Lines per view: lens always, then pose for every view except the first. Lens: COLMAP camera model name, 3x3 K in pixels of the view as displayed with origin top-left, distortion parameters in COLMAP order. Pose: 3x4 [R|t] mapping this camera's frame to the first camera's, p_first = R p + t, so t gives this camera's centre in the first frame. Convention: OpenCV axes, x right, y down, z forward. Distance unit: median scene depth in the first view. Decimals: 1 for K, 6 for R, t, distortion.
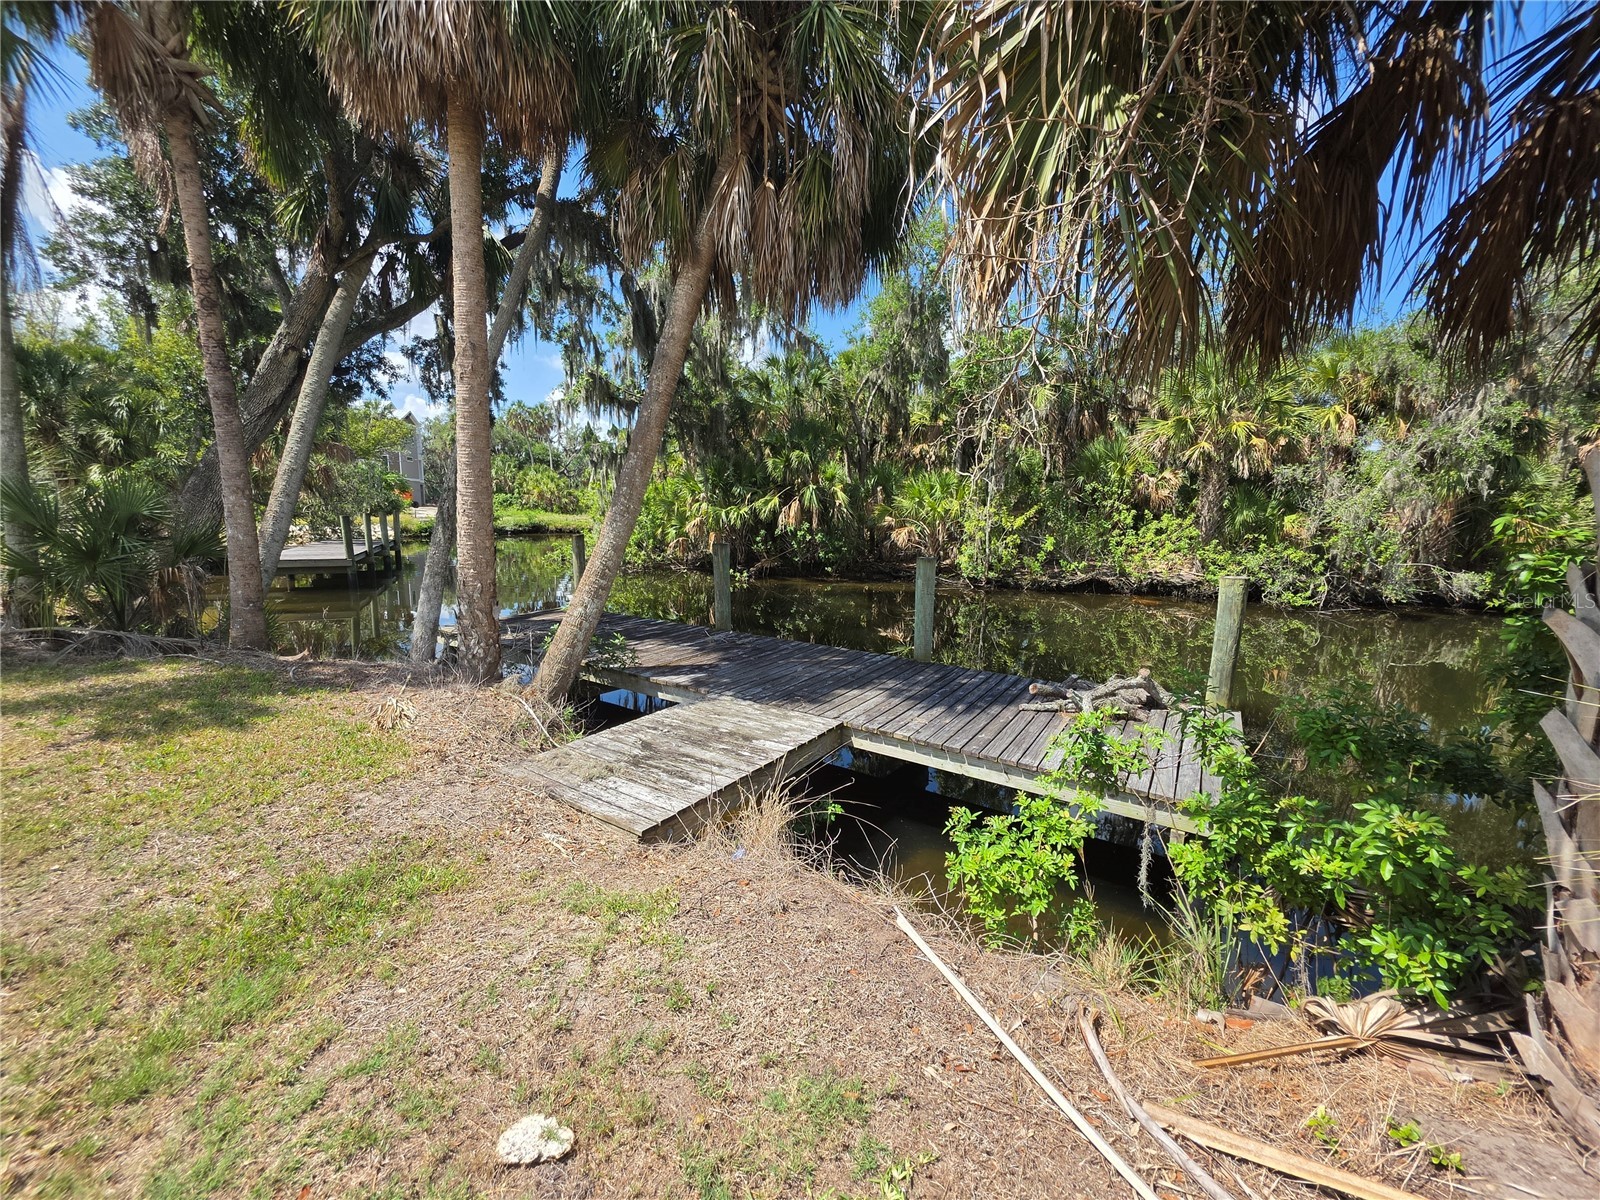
lens RADIAL K [[642.6, 0, 800.0], [0, 642.6, 600.0], [0, 0, 1]] dist [0.000060, -0.000010]
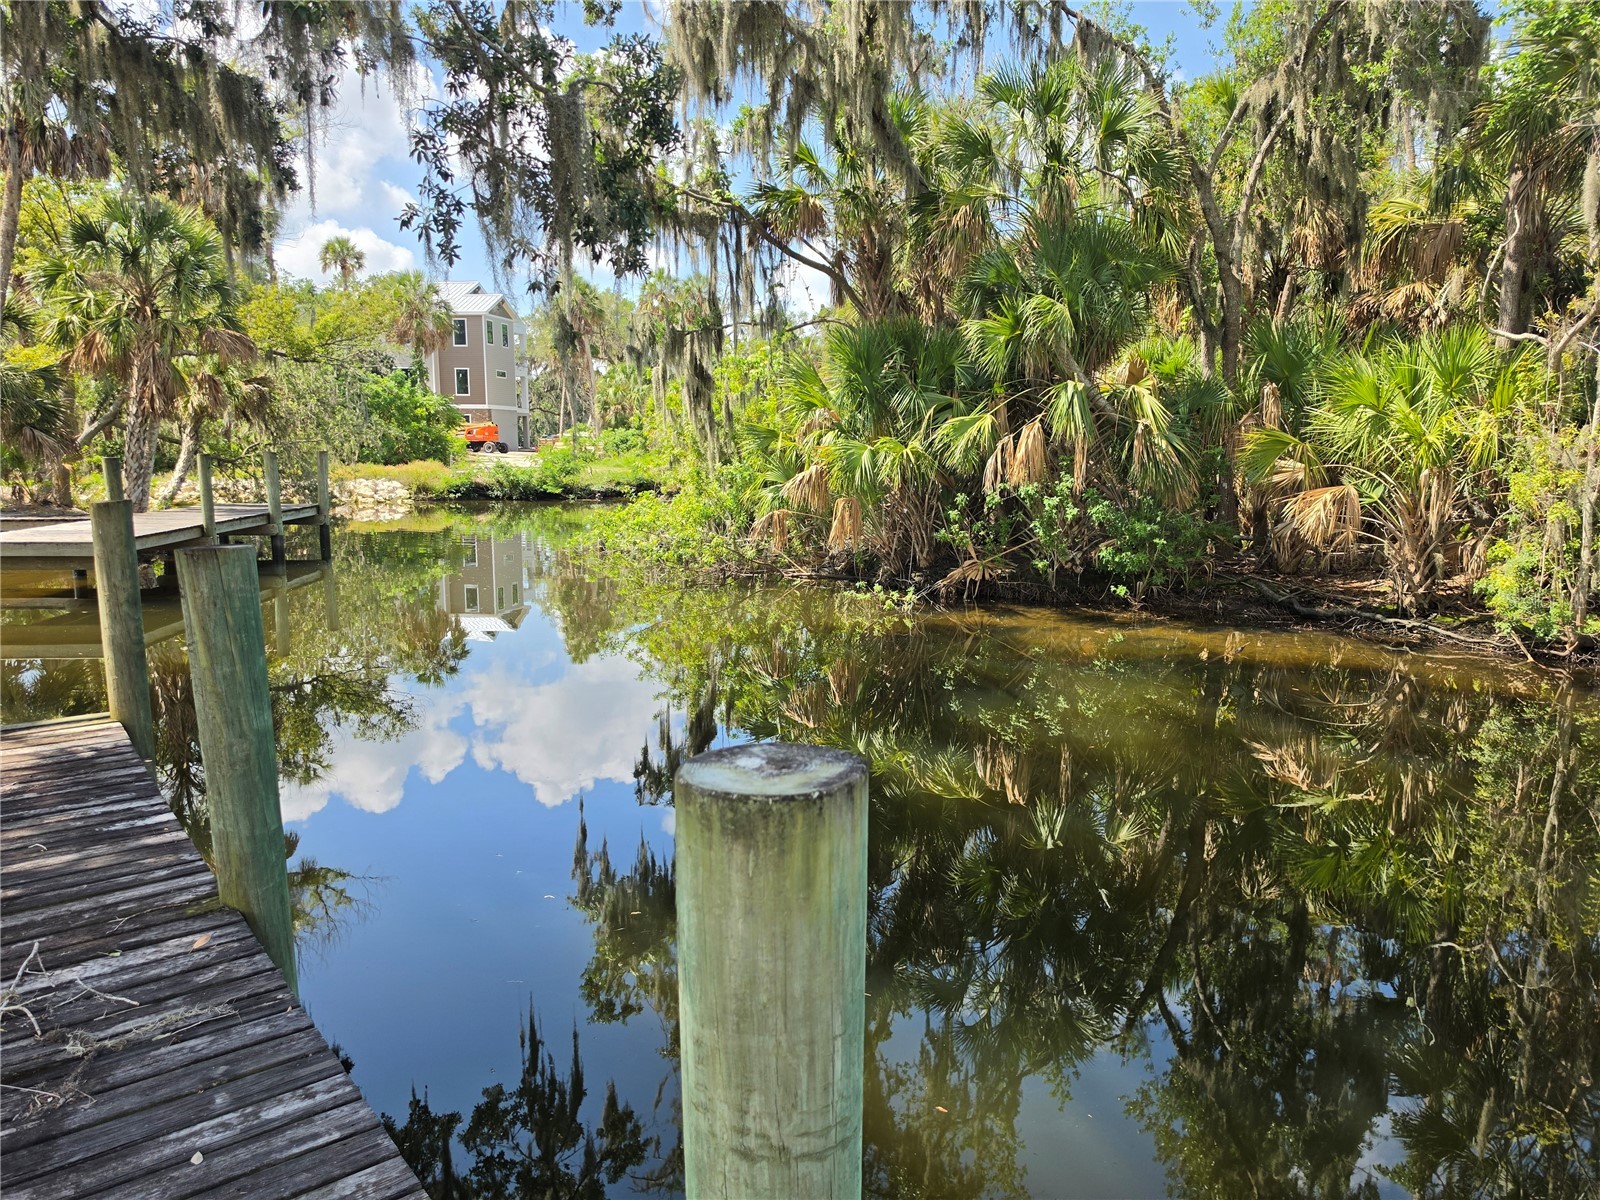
lens RADIAL K [[1110.4, 0, 801.6], [0, 1110.4, 620.8], [0, 0, 1]] dist [0.028685, -0.005573]
pose [[0.947406, 0.041781, -0.317296, 0.079271], [-0.038847, 0.999124, 0.015570, -0.032442], [0.317669, -0.002425, 0.948199, 0.272226]]
